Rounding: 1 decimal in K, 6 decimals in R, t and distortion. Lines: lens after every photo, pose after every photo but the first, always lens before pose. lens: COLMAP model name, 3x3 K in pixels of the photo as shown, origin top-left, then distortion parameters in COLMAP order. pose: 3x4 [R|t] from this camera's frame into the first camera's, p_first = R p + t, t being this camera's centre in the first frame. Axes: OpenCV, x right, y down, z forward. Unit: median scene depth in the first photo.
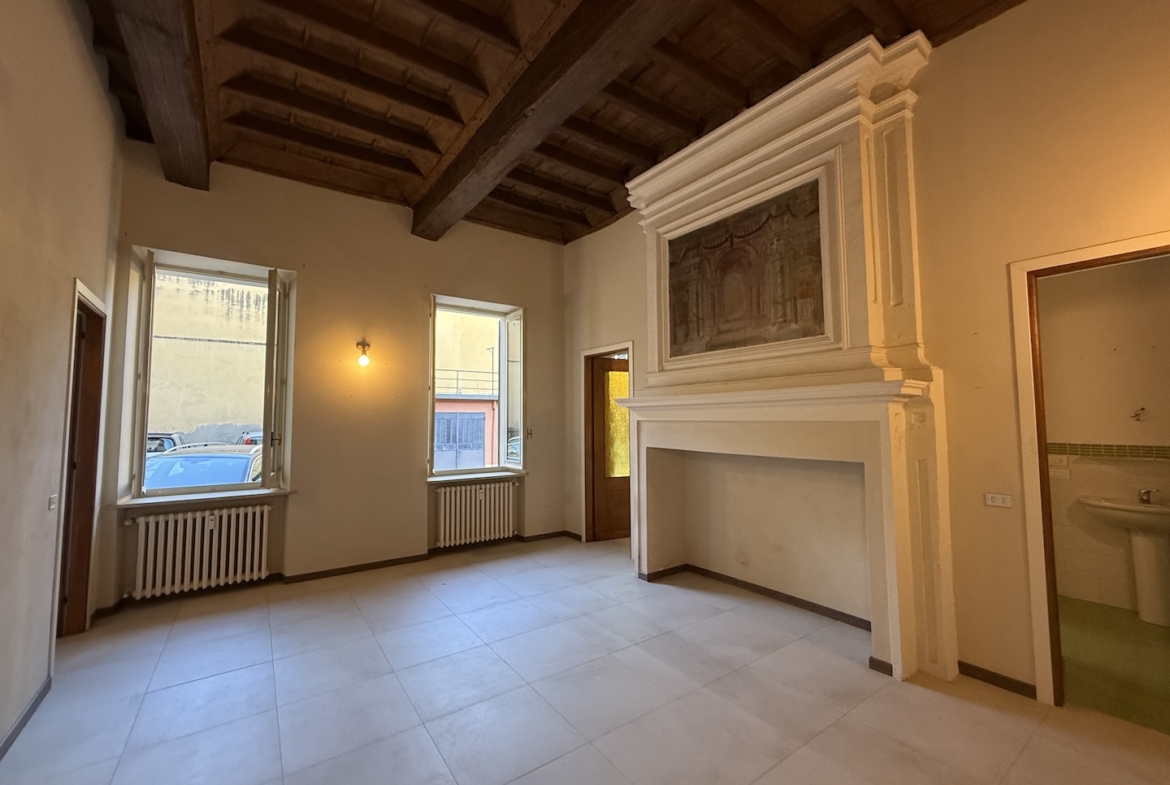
lens RADIAL K [[465.6, 0, 583.8], [0, 465.6, 391.8], [0, 0, 1]] dist [-0.001962, 0.000128]
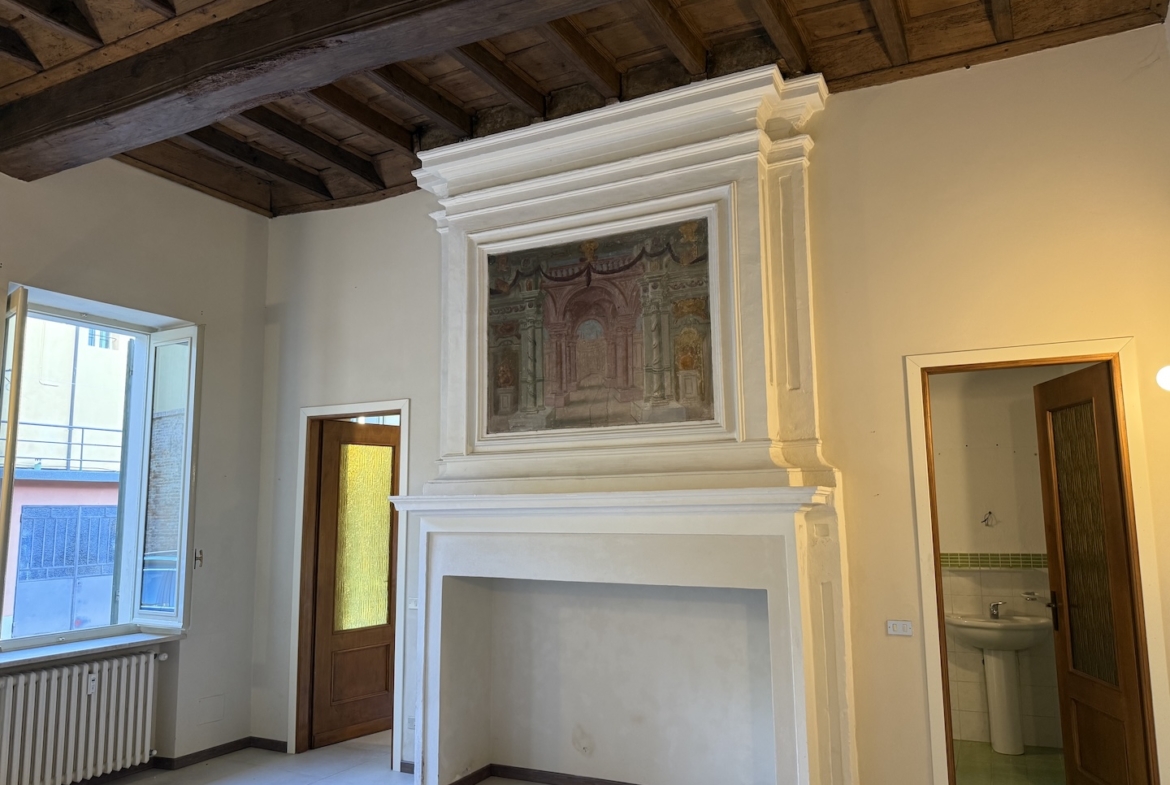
lens RADIAL K [[822.2, 0, 581.5], [0, 822.2, 399.6], [0, 0, 1]] dist [0.108582, -0.164693]
pose [[0.890168, 0.053937, 0.452429, -0.239144], [-0.020496, 0.996704, -0.078497, -0.036256], [-0.455172, 0.060602, 0.888339, -0.091638]]
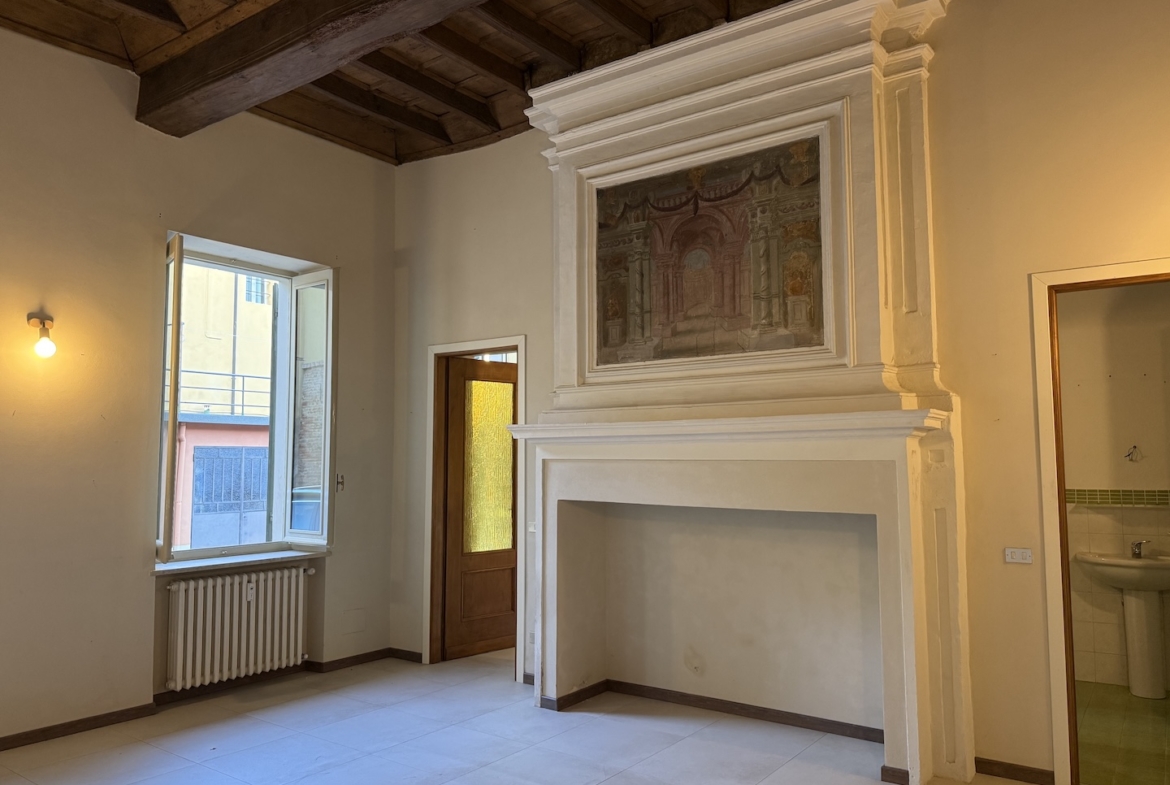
lens RADIAL K [[822.2, 0, 581.5], [0, 822.2, 399.6], [0, 0, 1]] dist [0.108582, -0.164693]
pose [[0.951025, 0.025140, 0.308090, -0.215188], [-0.020264, 0.999614, -0.019016, -0.001777], [-0.308449, 0.011841, 0.951167, -0.124959]]
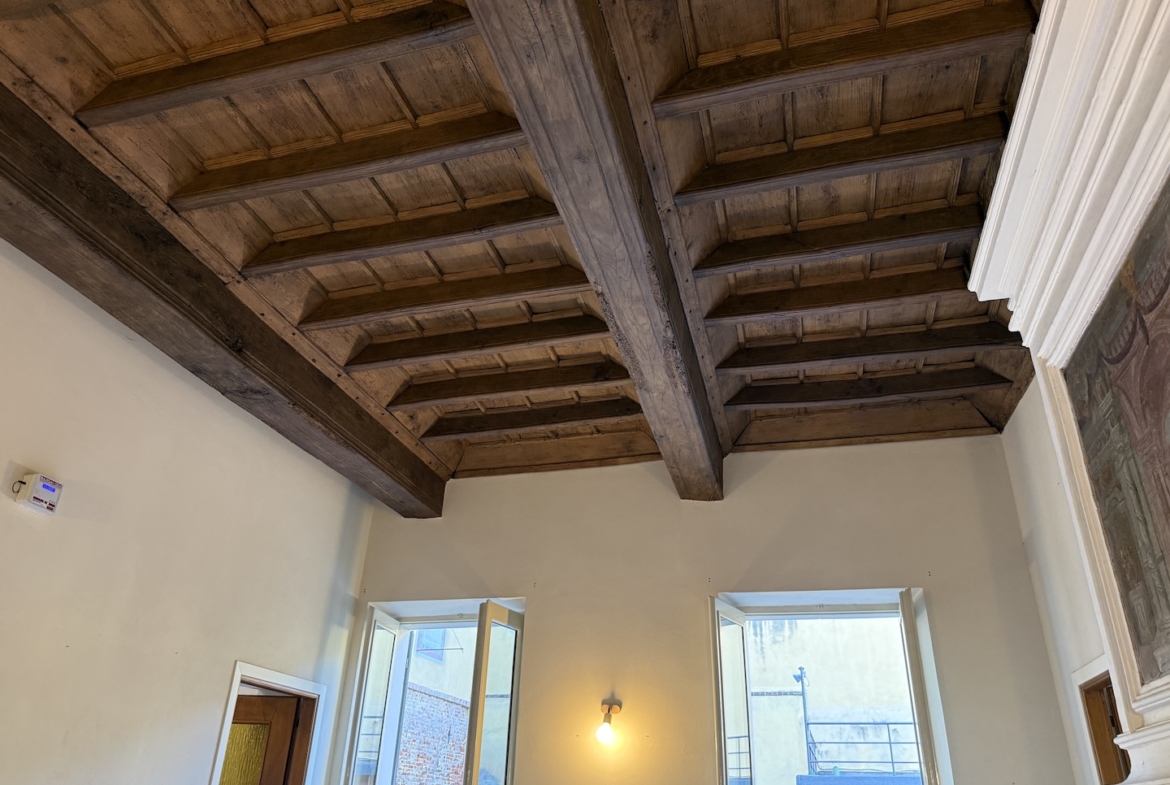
lens RADIAL K [[822.2, 0, 581.5], [0, 822.2, 399.6], [0, 0, 1]] dist [0.108582, -0.164693]
pose [[0.625776, -0.326549, -0.708358, 0.461807], [0.009942, 0.911413, -0.411373, -0.019788], [0.779940, 0.250385, 0.573586, 0.318586]]
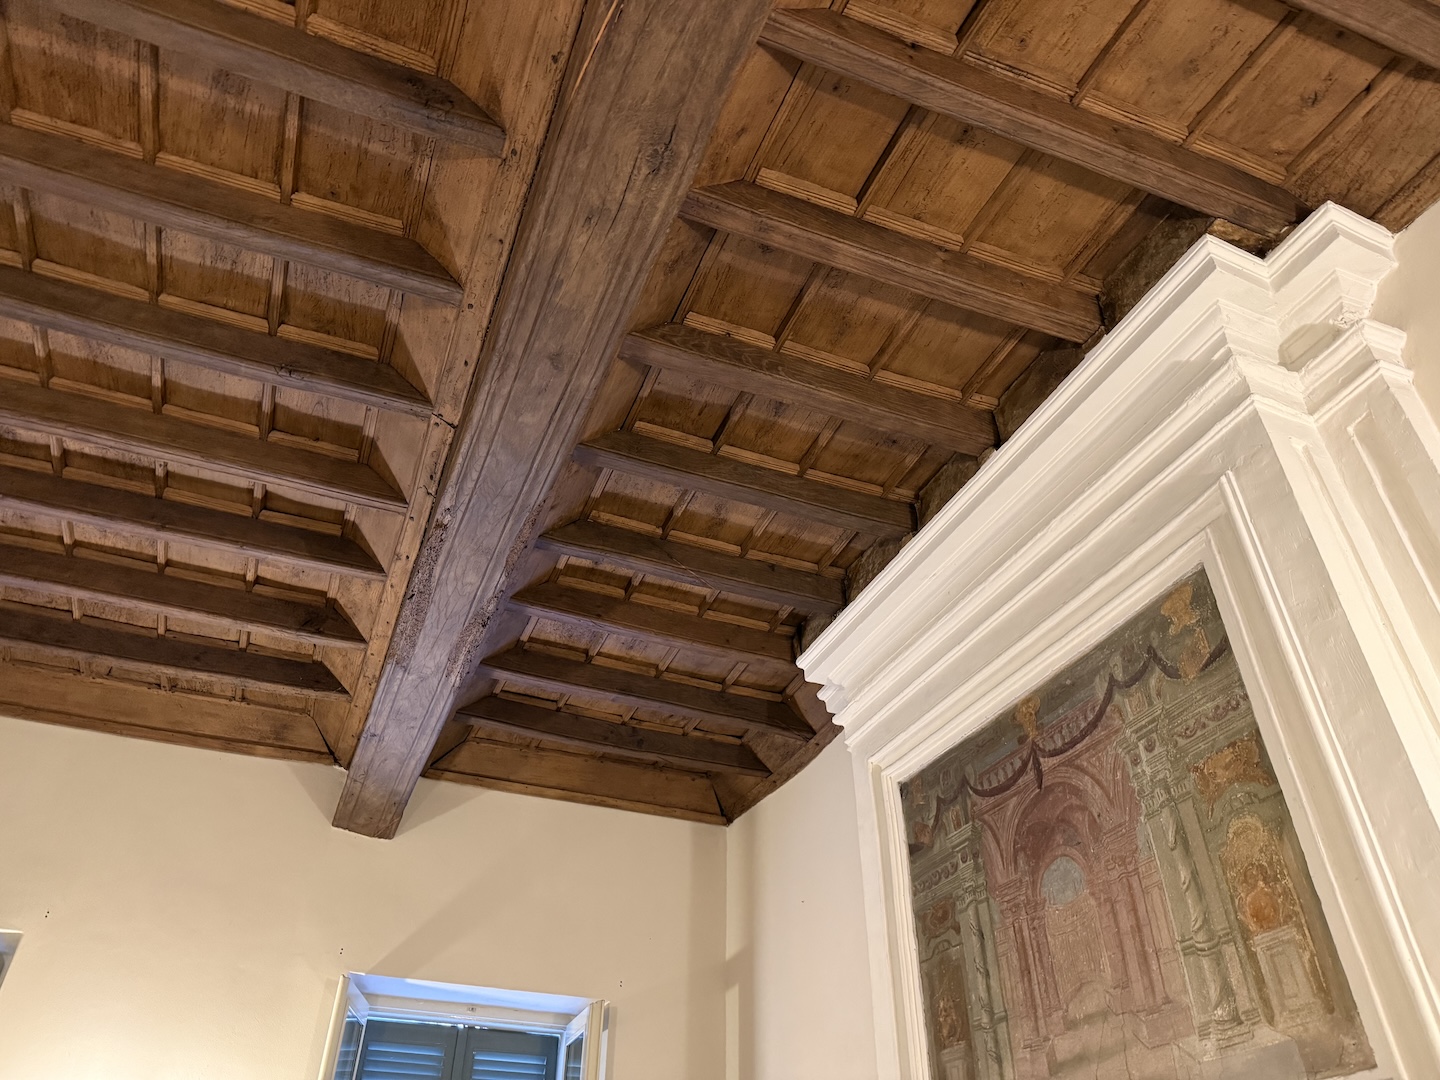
lens RADIAL K [[1025.6, 0, 725.4], [0, 1025.6, 535.0], [0, 0, 1]] dist [0.055200, -0.082403]
pose [[0.972249, -0.131824, -0.193271, 0.254715], [0.000307, 0.826849, -0.562424, -0.036630], [0.233947, 0.546757, 0.803944, 0.235198]]
